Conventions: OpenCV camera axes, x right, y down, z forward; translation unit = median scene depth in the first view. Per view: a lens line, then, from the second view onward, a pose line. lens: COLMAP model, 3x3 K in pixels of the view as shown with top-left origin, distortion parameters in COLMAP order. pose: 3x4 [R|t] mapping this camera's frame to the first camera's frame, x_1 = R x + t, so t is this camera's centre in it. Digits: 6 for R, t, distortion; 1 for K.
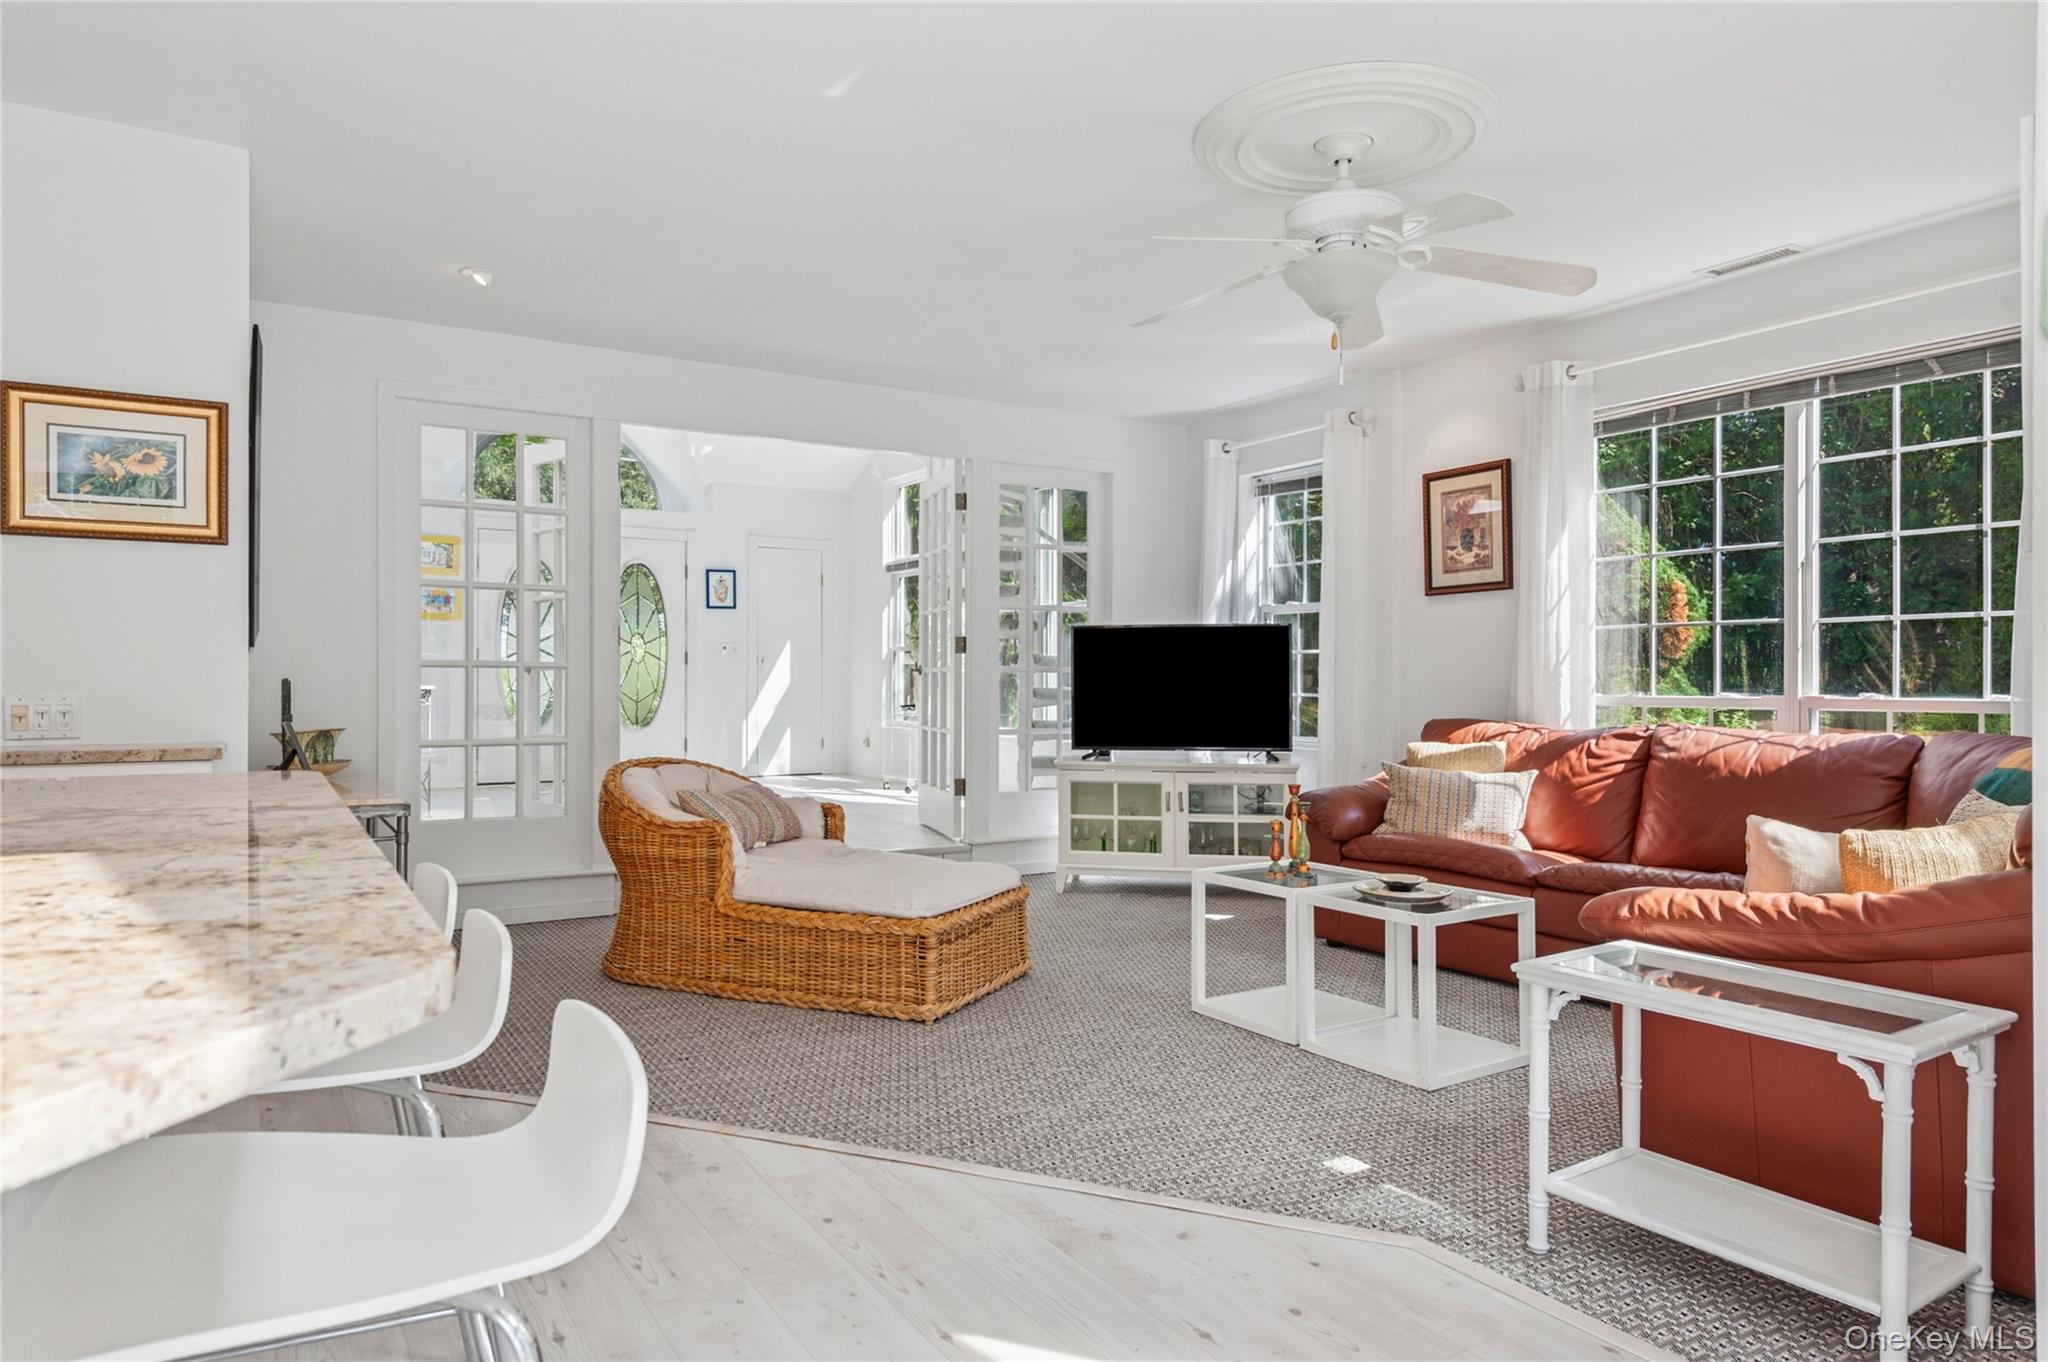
lens RADIAL K [[1268.2, 0, 1021.8], [0, 1268.2, 683.4], [0, 0, 1]] dist [0.029692, 0.000458]
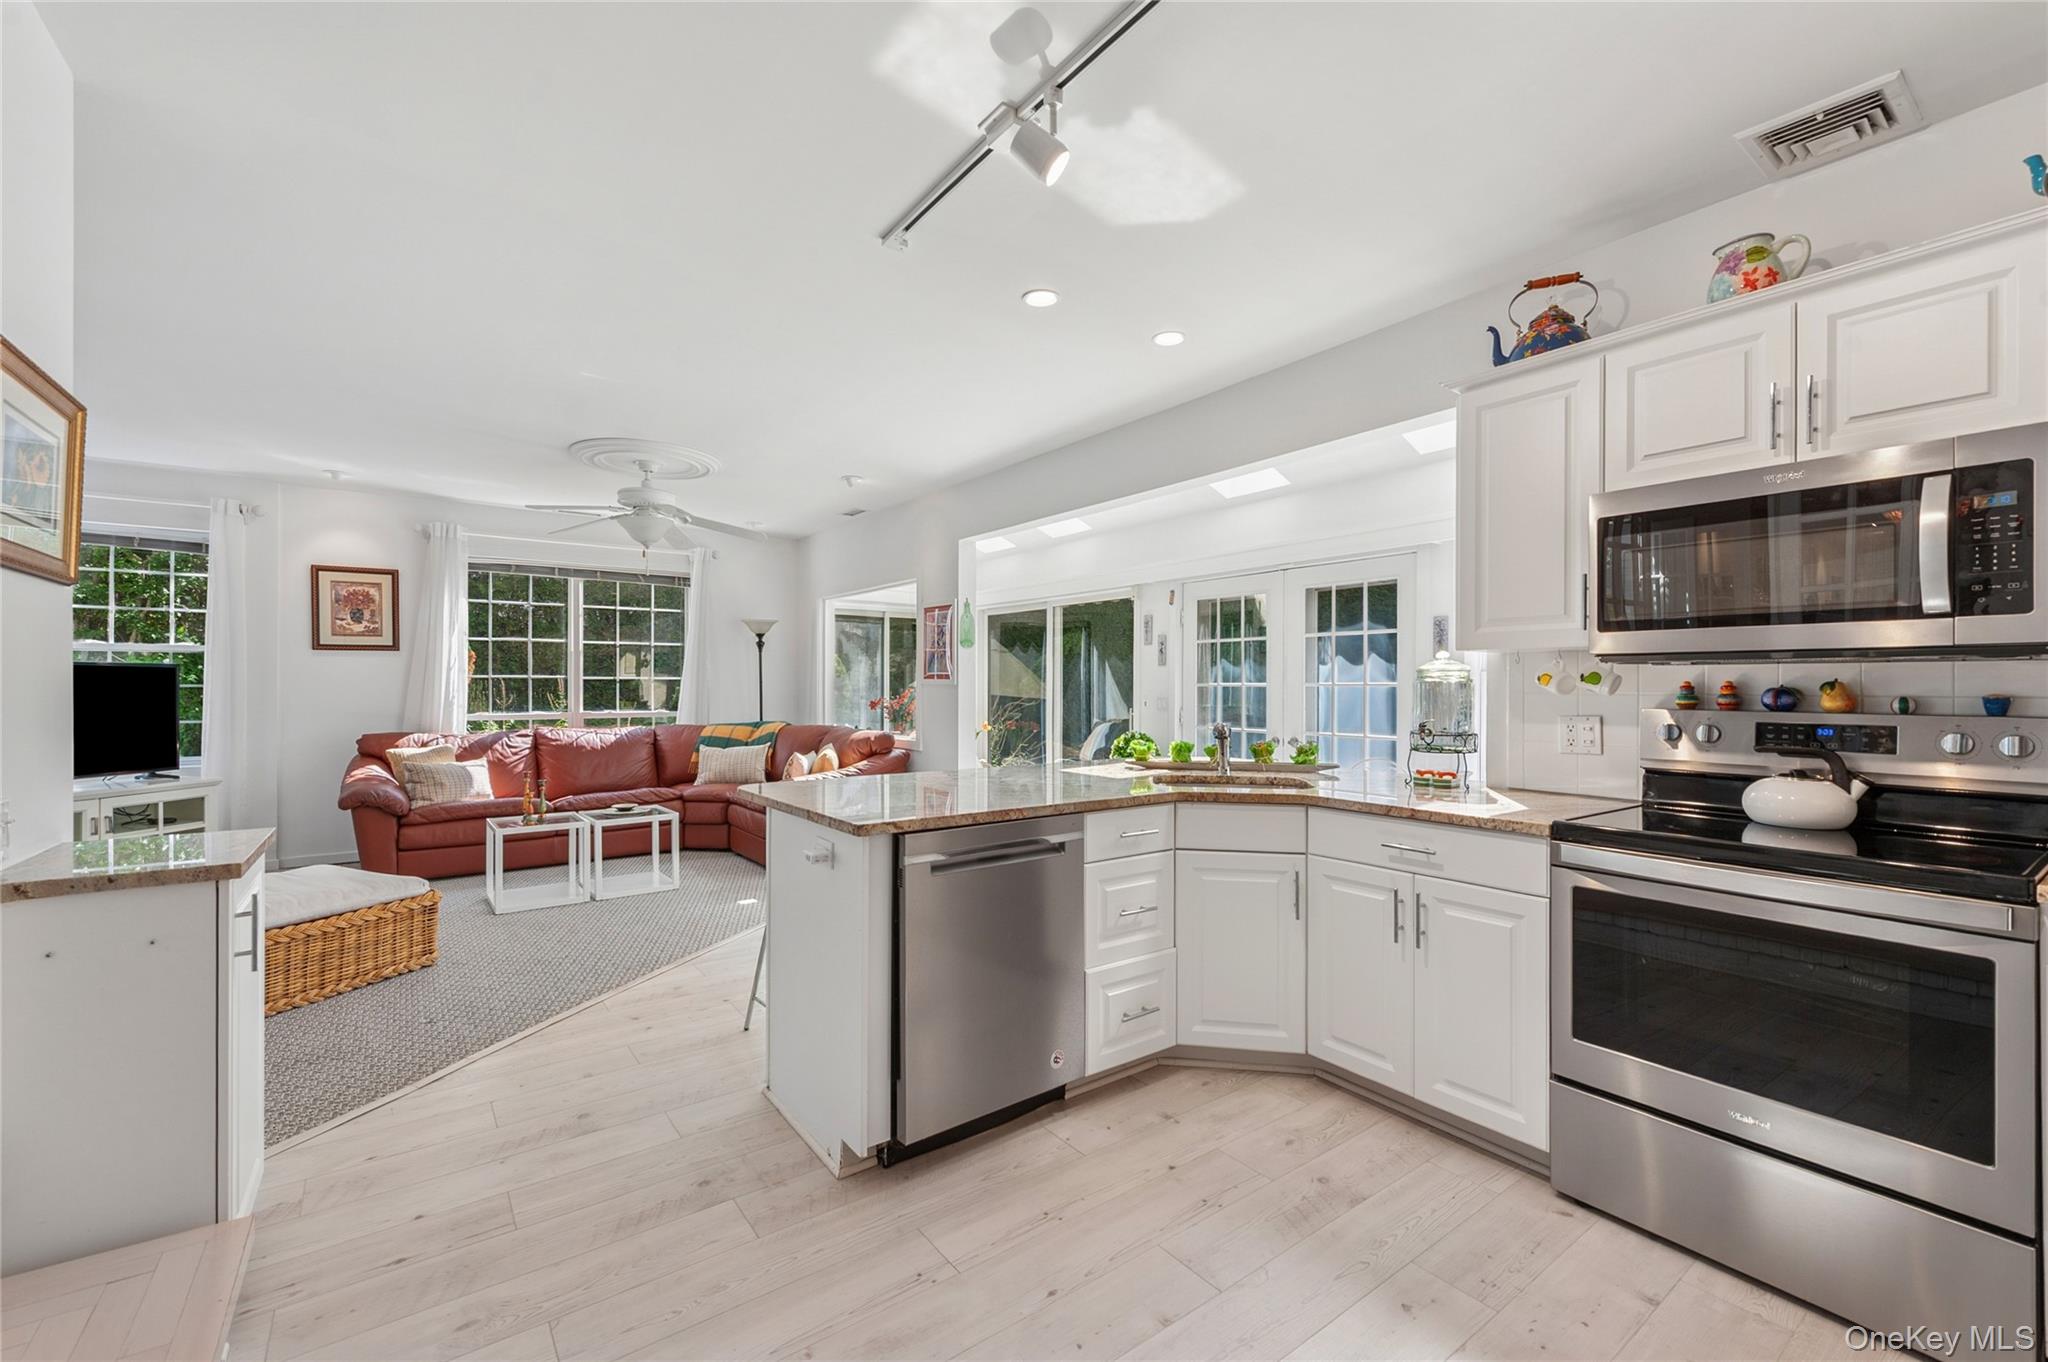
lens RADIAL K [[847.3, 0, 1023.9], [0, 847.3, 683.7], [0, 0, 1]] dist [0.000493, 0.000023]
pose [[-0.098361, 0.004067, 0.995142, -0.760639], [0.004128, 0.999985, -0.003679, -0.025100], [-0.995142, 0.003746, -0.098376, 0.316933]]
